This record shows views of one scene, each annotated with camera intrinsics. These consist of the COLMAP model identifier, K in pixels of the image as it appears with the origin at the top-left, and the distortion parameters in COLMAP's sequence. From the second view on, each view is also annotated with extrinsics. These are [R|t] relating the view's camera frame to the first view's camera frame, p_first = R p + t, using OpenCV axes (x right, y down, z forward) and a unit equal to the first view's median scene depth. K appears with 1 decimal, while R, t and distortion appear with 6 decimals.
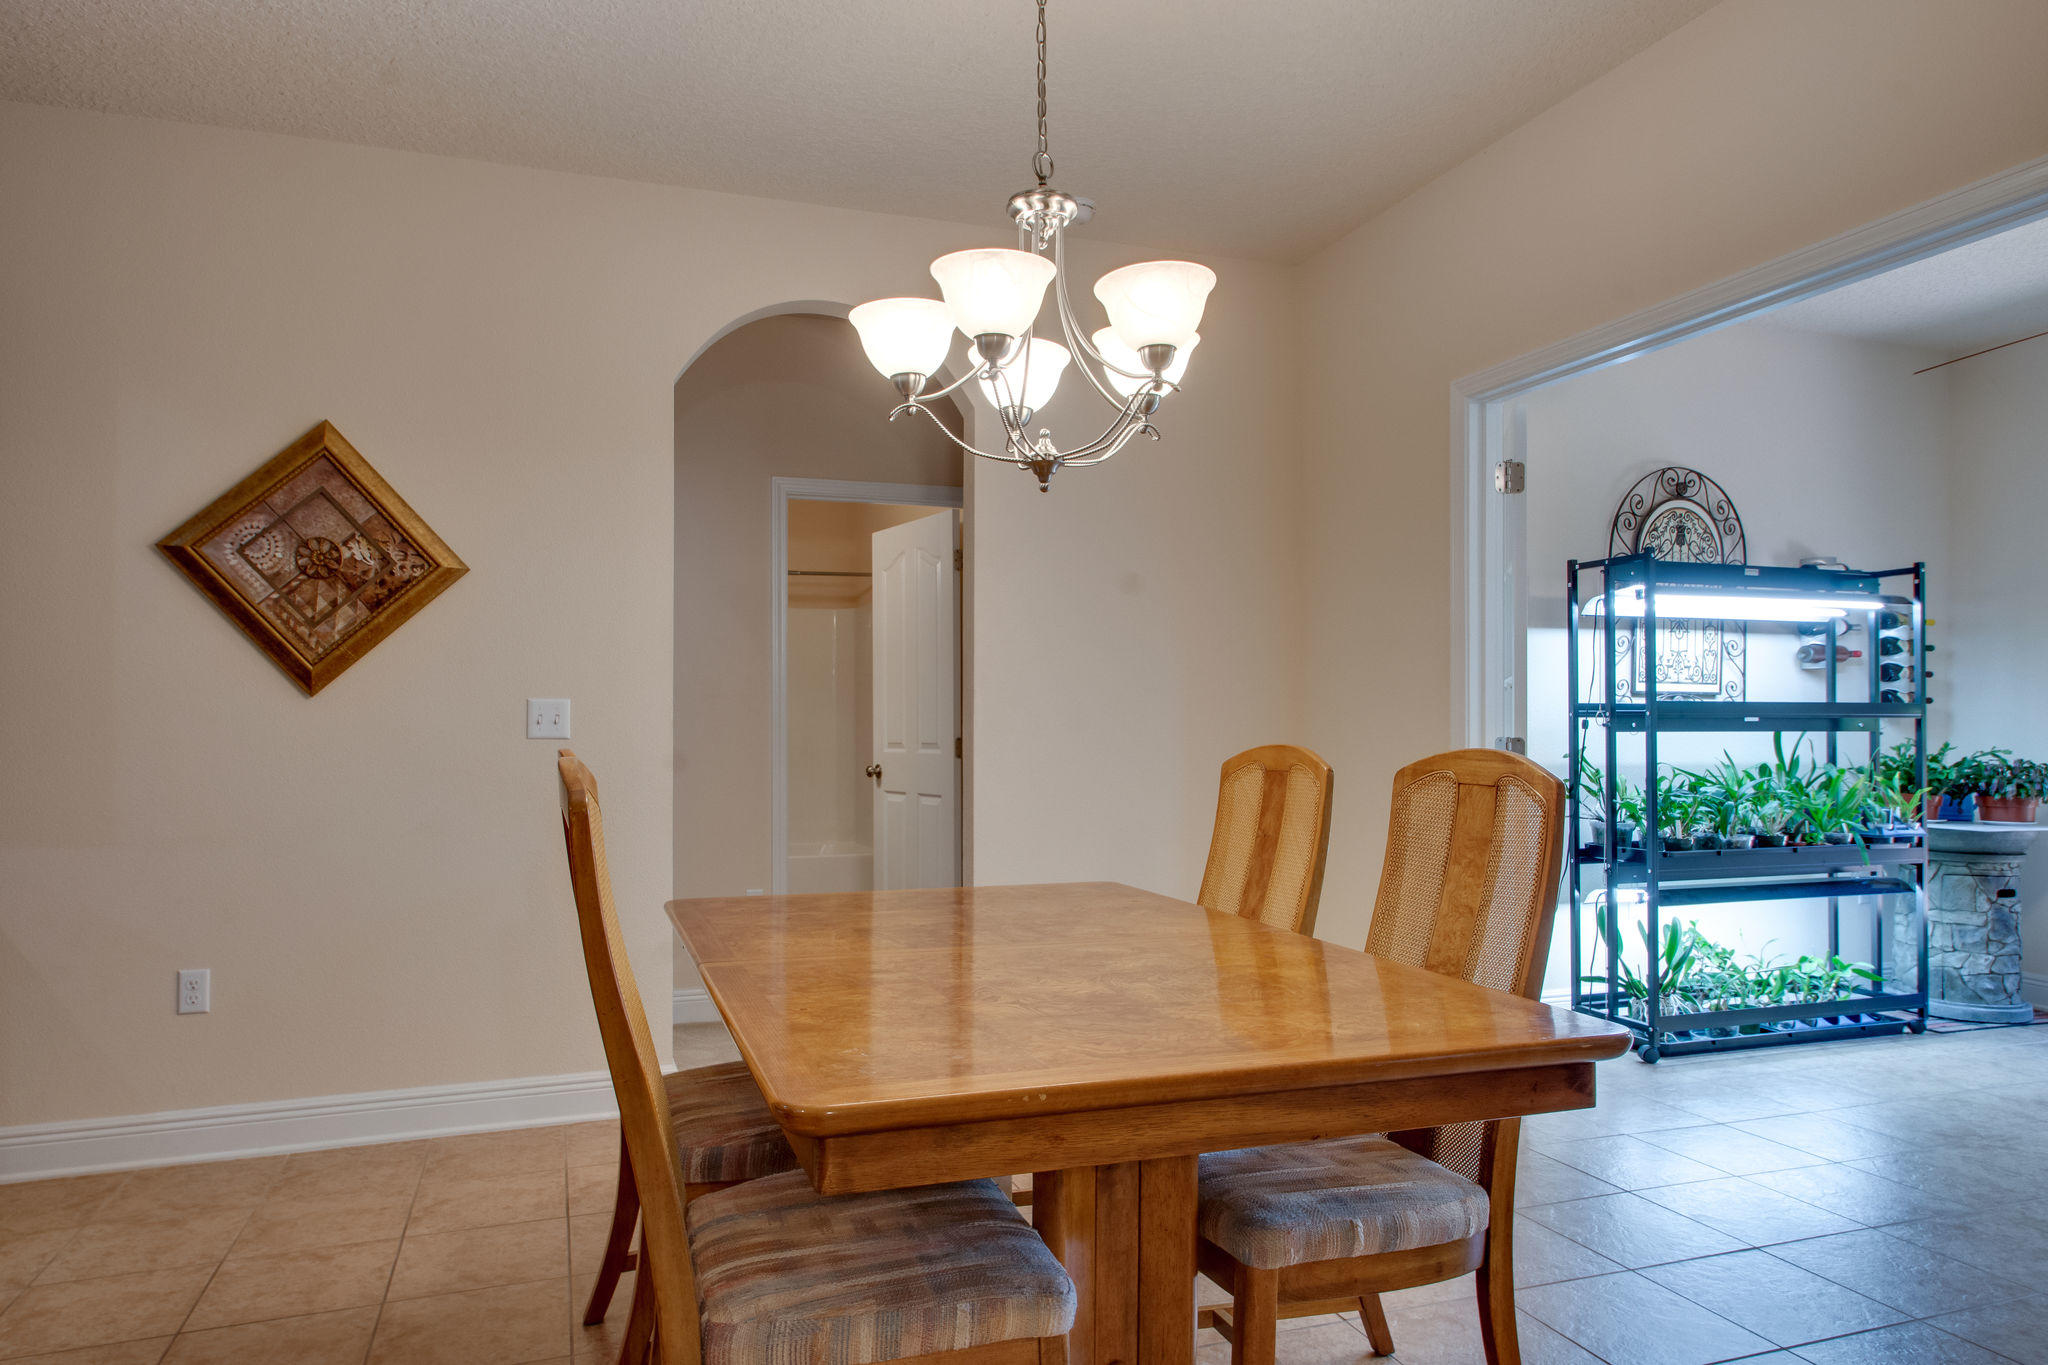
lens RADIAL K [[1266.9, 0, 1005.3], [0, 1266.9, 713.6], [0, 0, 1]] dist [0.002496, -0.002552]
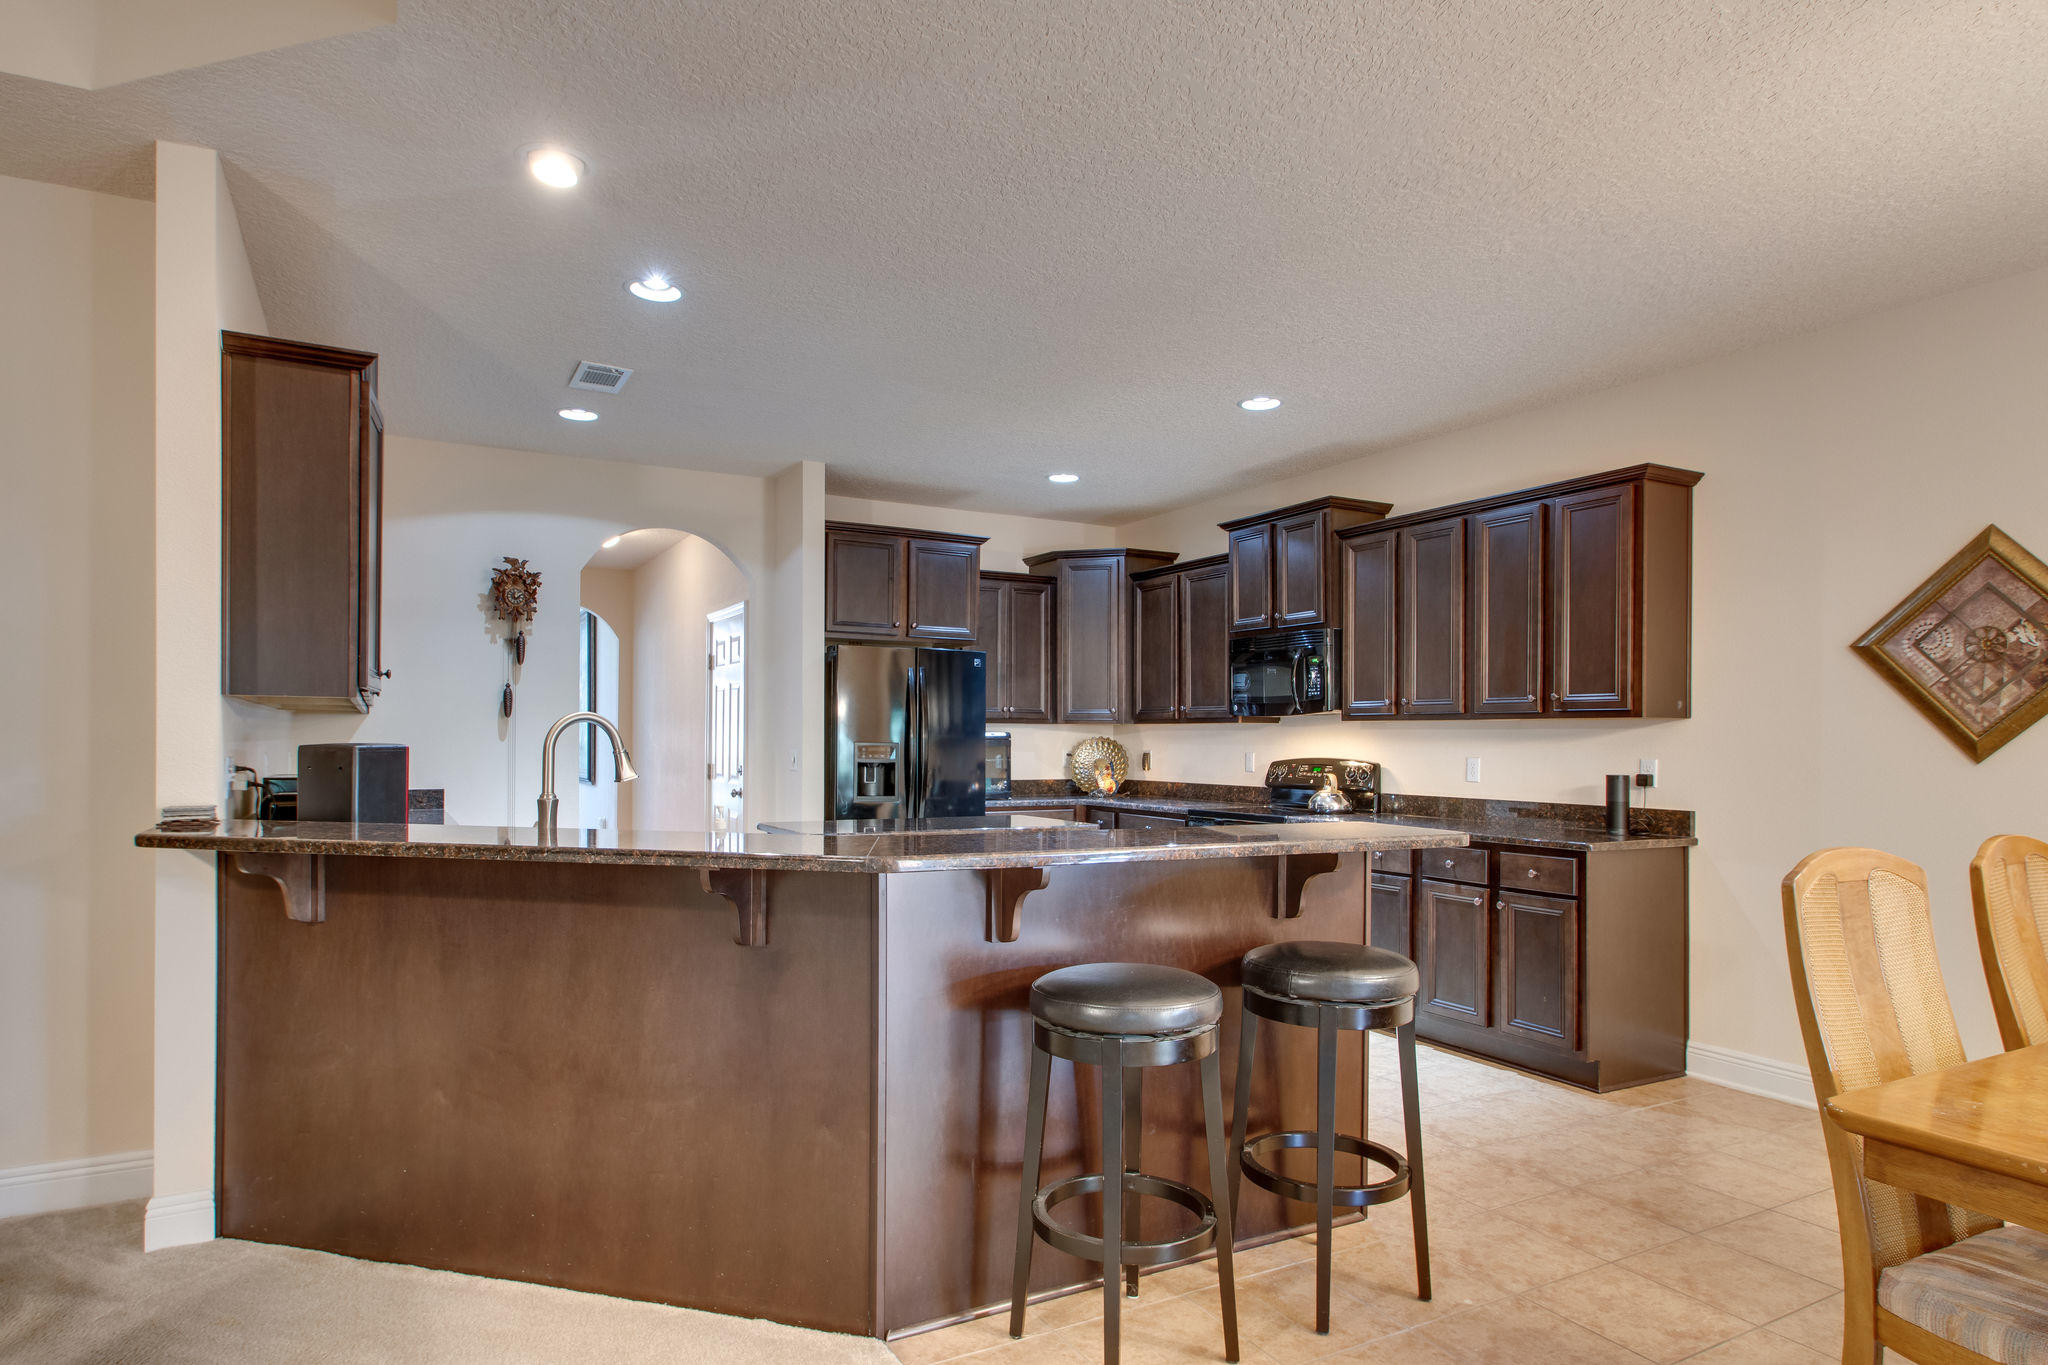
lens RADIAL K [[1149.0, 0, 969.4], [0, 1149.0, 724.7], [0, 0, 1]] dist [-0.000891, -0.000230]
pose [[0.128664, -0.007517, -0.991660, 0.730348], [0.004661, 0.999965, -0.006976, -0.088111], [0.991677, -0.003725, 0.128694, -0.114067]]
